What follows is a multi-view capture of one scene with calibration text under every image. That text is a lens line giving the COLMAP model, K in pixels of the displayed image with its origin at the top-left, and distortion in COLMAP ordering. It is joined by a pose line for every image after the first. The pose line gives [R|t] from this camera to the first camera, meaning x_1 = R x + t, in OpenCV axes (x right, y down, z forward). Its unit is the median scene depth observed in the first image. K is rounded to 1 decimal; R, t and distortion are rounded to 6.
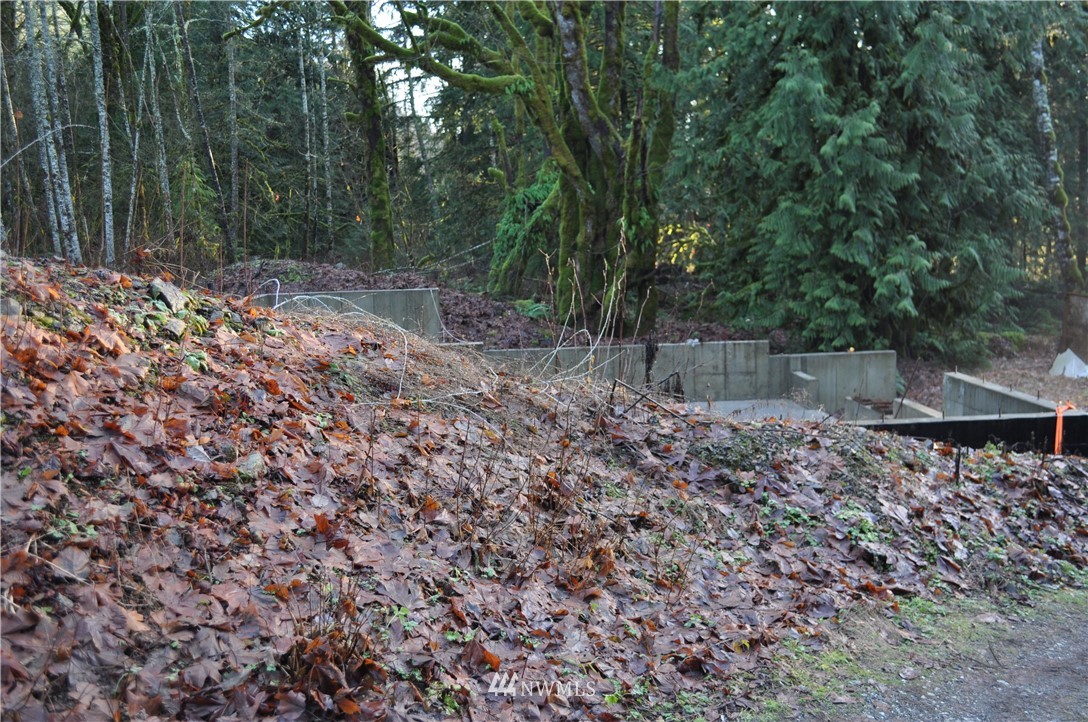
lens RADIAL K [[1051.4, 0, 560.5], [0, 1051.4, 354.3], [0, 0, 1]] dist [-0.063249, 0.000000]
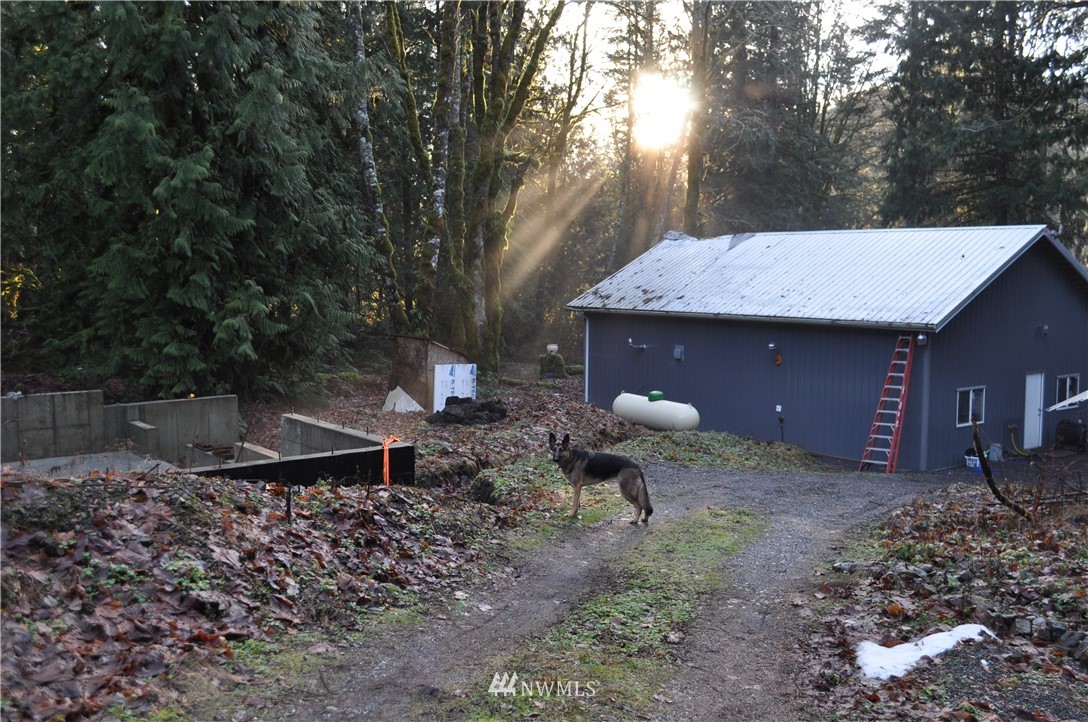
lens RADIAL K [[1051.4, 0, 559.9], [0, 1051.4, 358.8], [0, 0, 1]] dist [-0.063249, 0.000000]
pose [[0.822173, -0.024513, 0.568710, 0.018026], [0.046184, 0.998651, -0.023723, 0.000612], [-0.567362, 0.045770, 0.822196, -0.006230]]
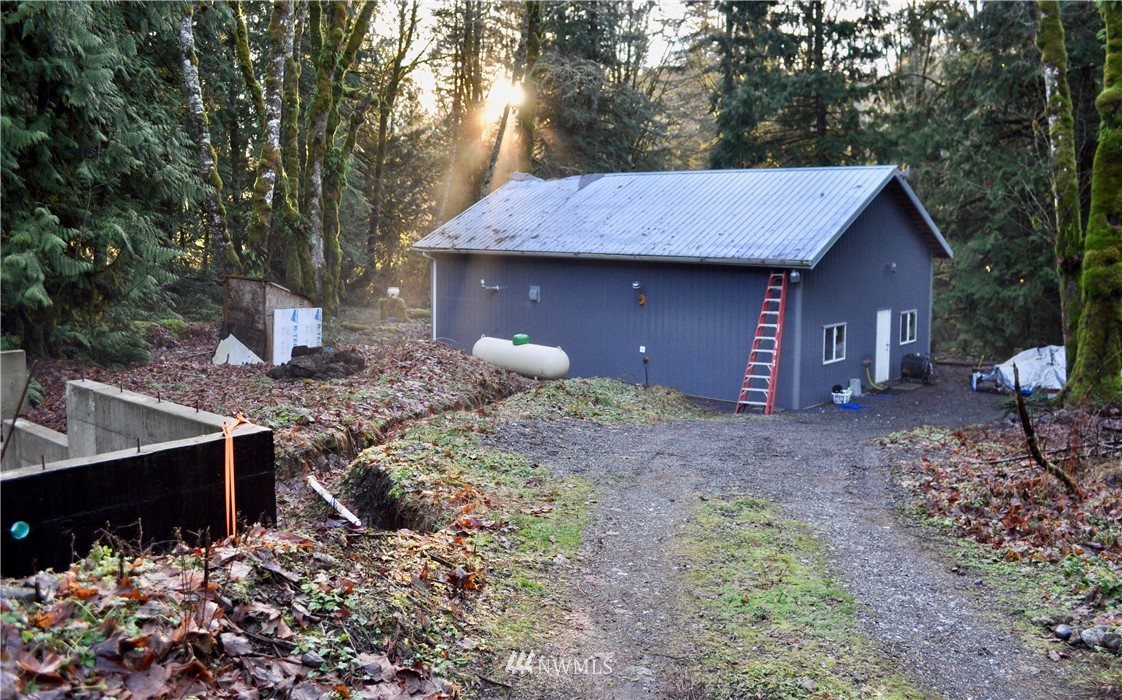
lens RADIAL K [[936.8, 0, 607.7], [0, 936.8, 300.8], [0, 0, 1]] dist [-0.078232, 0.008316]
pose [[0.662192, -0.032121, 0.748646, 0.286054], [0.062942, 0.997934, -0.012857, -0.010462], [-0.746686, 0.055635, 0.662846, 0.594759]]
